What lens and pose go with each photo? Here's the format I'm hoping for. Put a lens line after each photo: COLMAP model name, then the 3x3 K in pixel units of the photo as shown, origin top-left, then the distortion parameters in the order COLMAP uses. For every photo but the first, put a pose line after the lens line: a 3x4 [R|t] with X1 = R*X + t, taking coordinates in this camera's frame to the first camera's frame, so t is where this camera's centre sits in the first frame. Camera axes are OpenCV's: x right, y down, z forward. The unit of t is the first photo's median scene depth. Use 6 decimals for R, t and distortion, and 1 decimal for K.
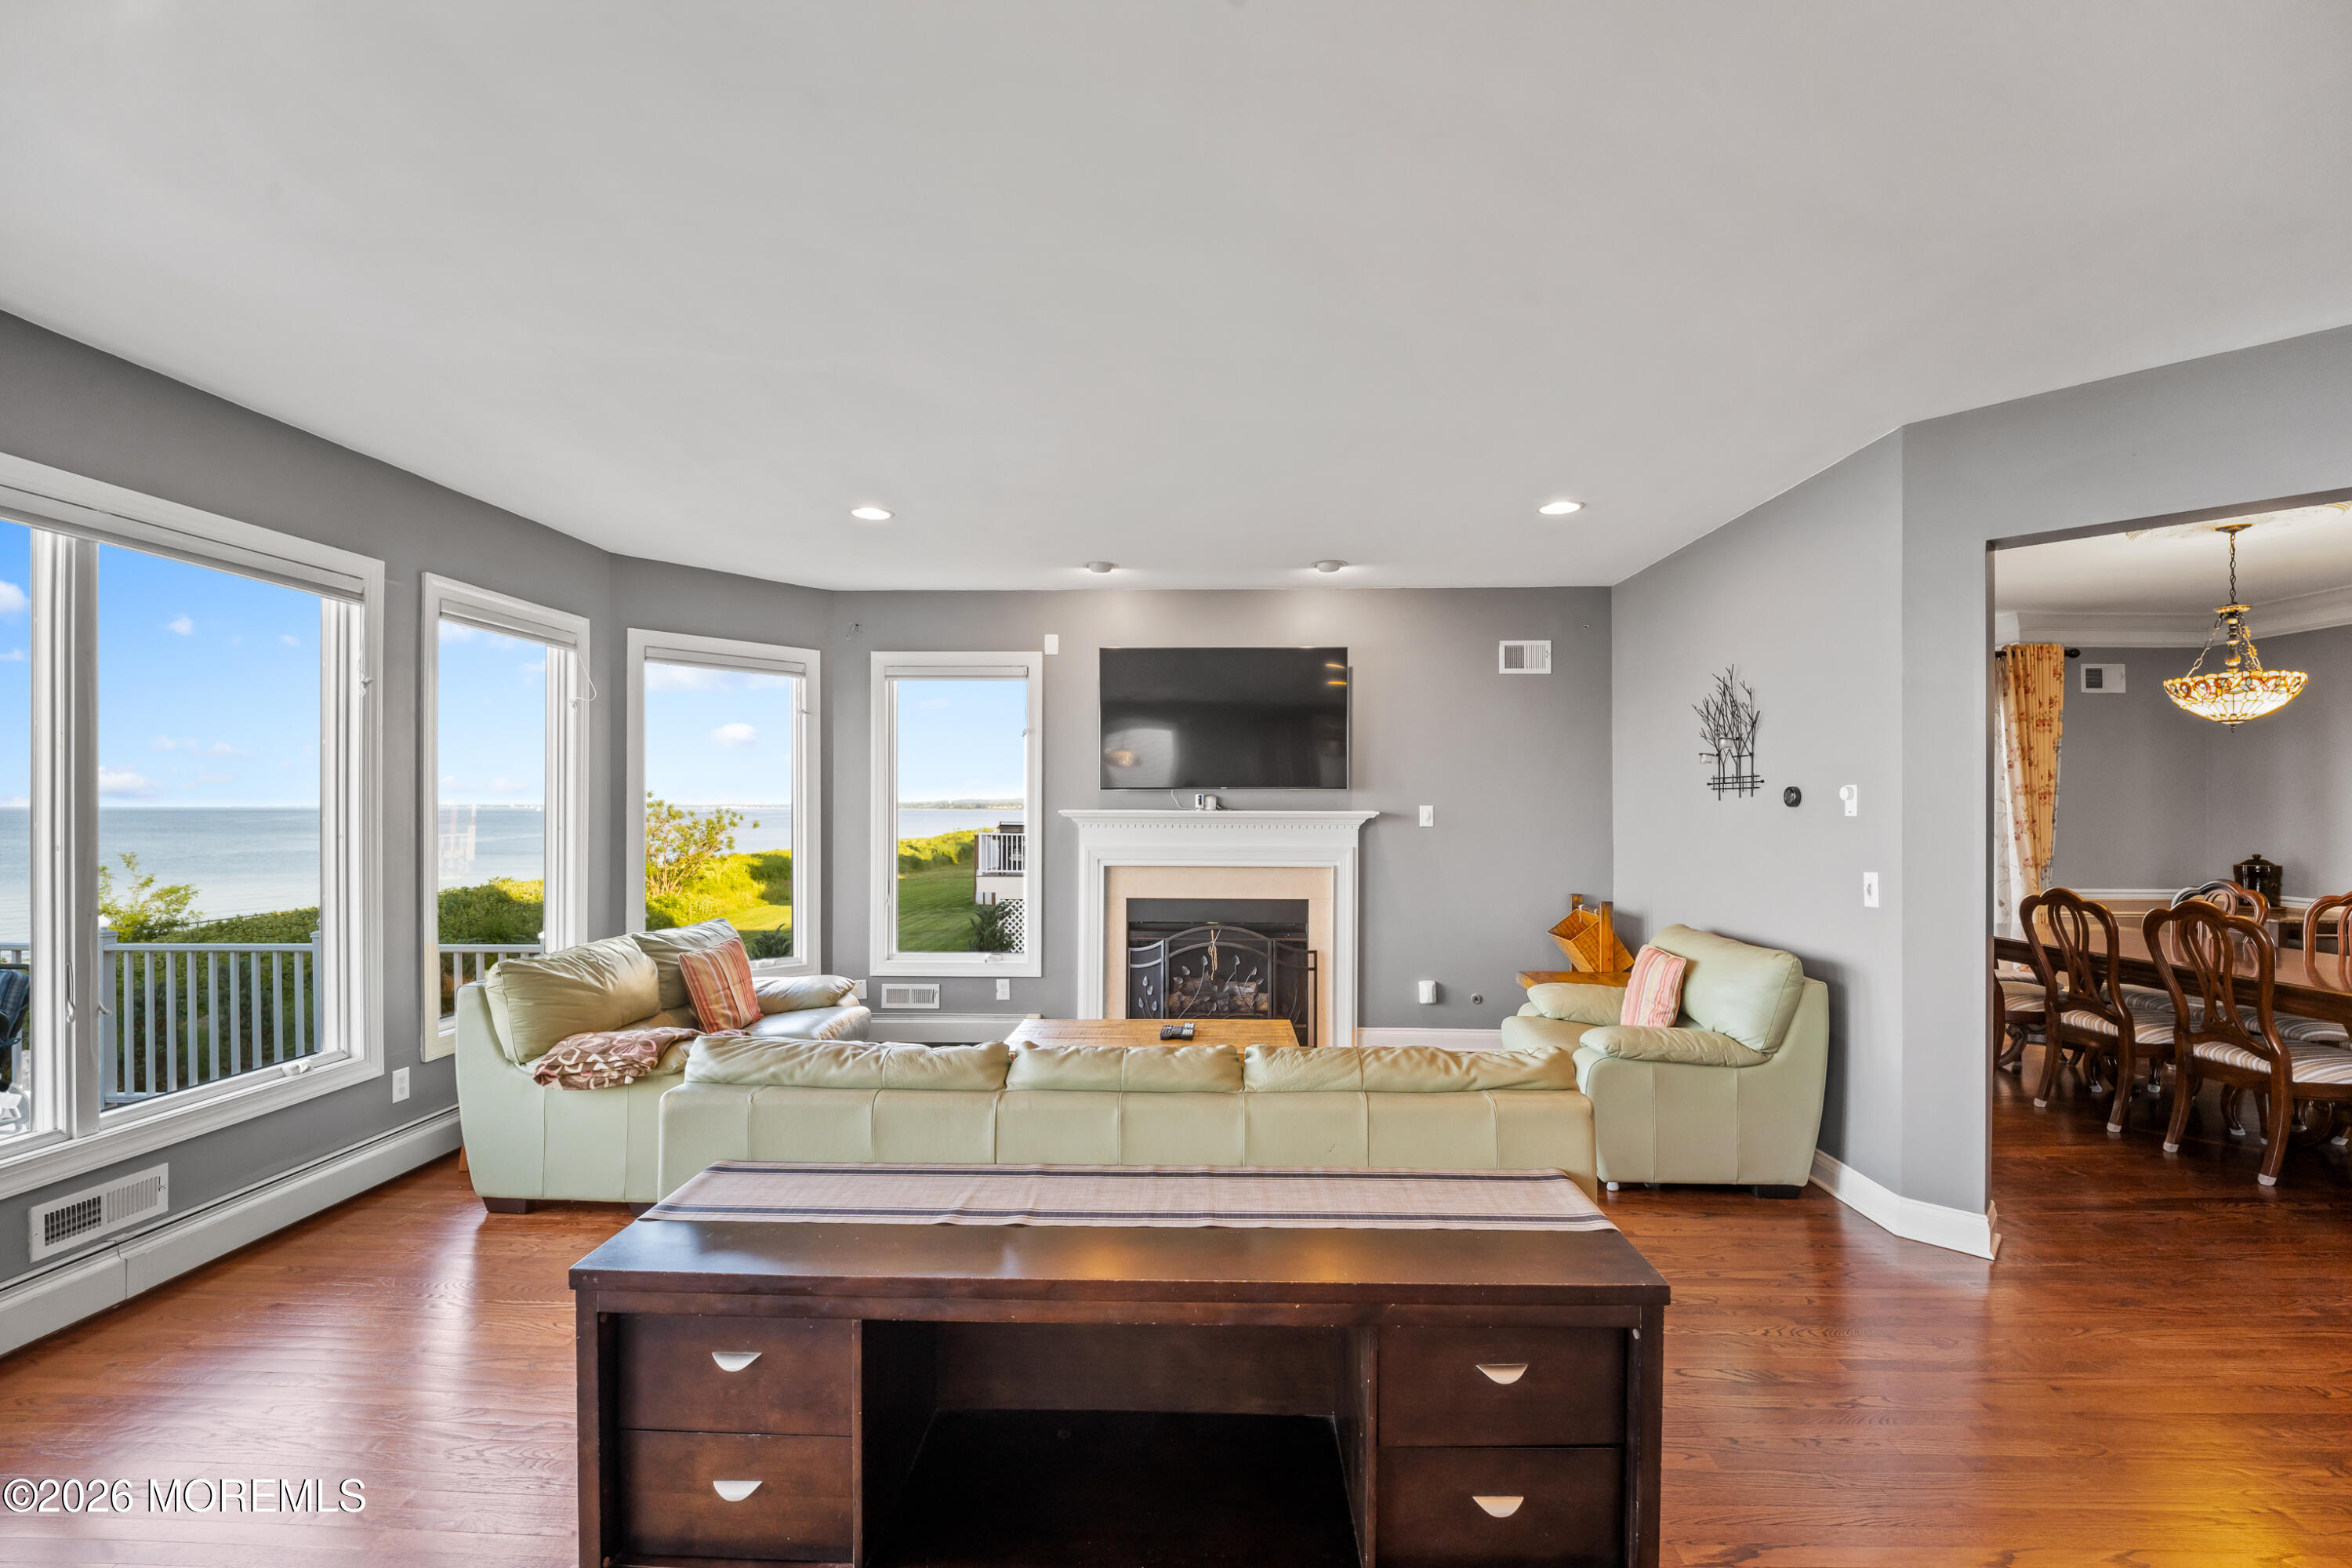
lens RADIAL K [[981.5, 0, 1174.9], [0, 981.5, 804.7], [0, 0, 1]] dist [-0.017974, -0.000284]
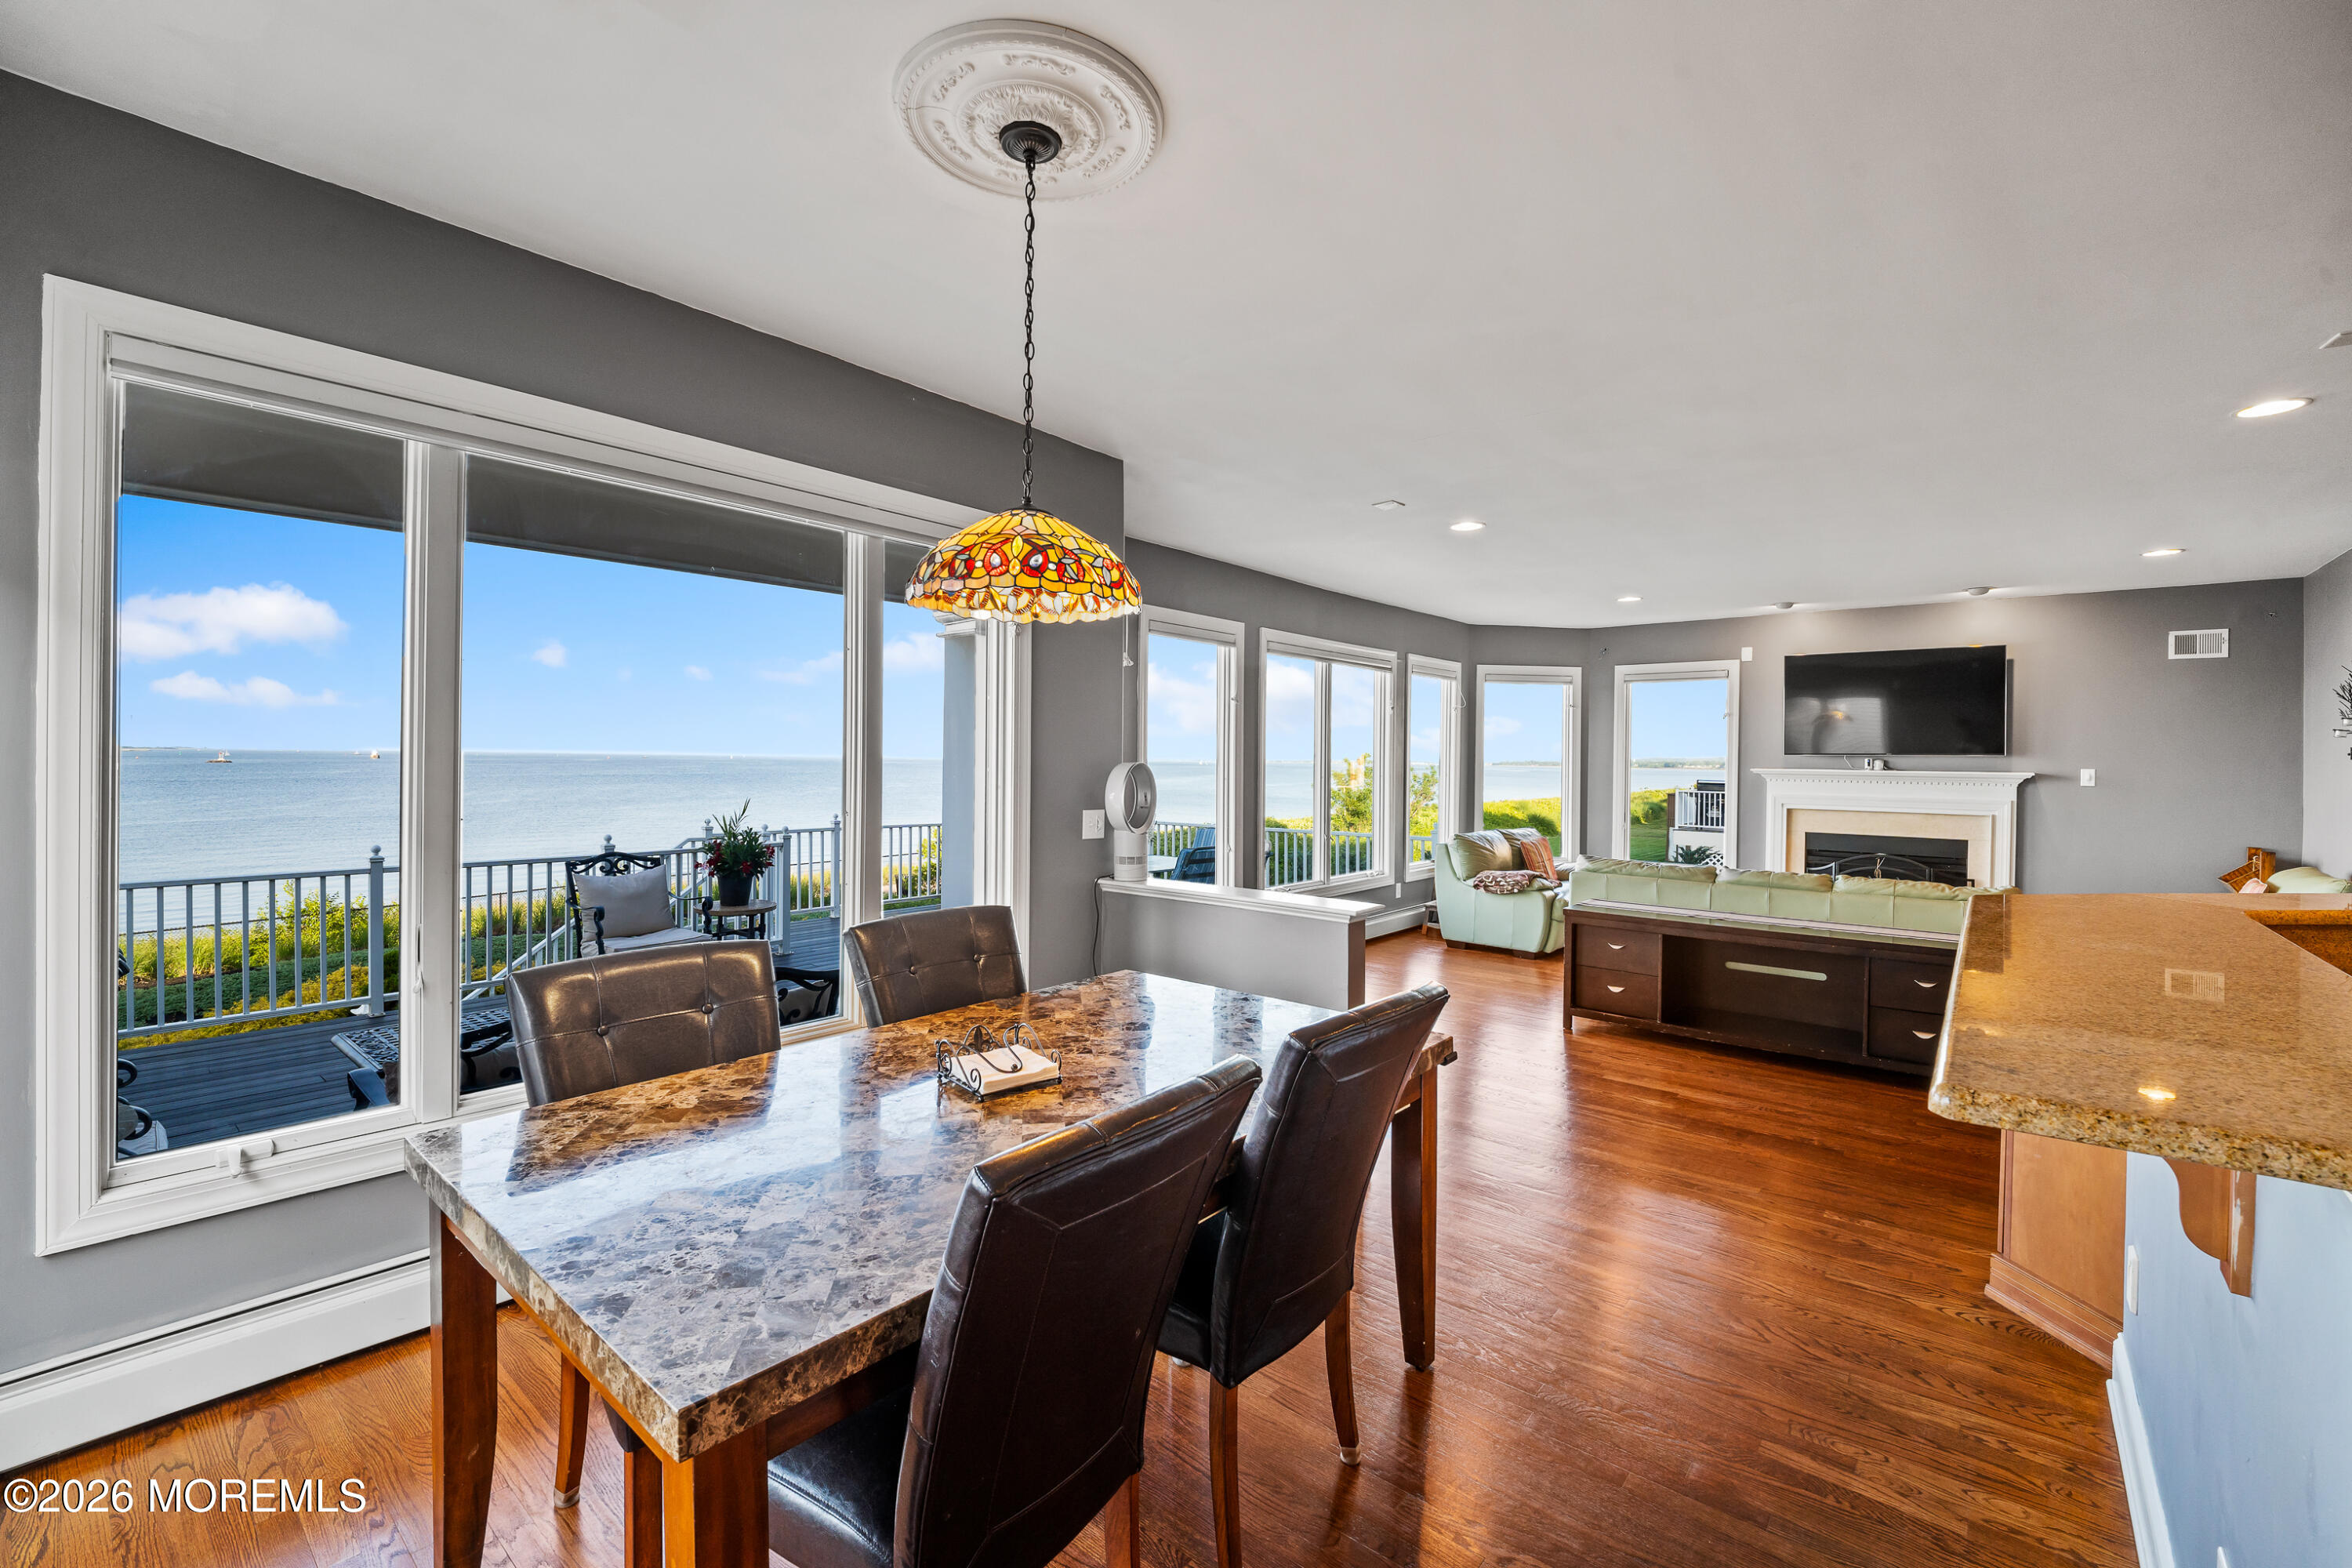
lens RADIAL K [[981.5, 0, 1170.5], [0, 981.5, 765.9], [0, 0, 1]] dist [-0.017974, -0.000284]
pose [[0.784815, 0.010630, -0.619639, 0.102211], [-0.008308, 0.999944, 0.006631, -0.001284], [0.619674, -0.000056, 0.784859, -0.670770]]
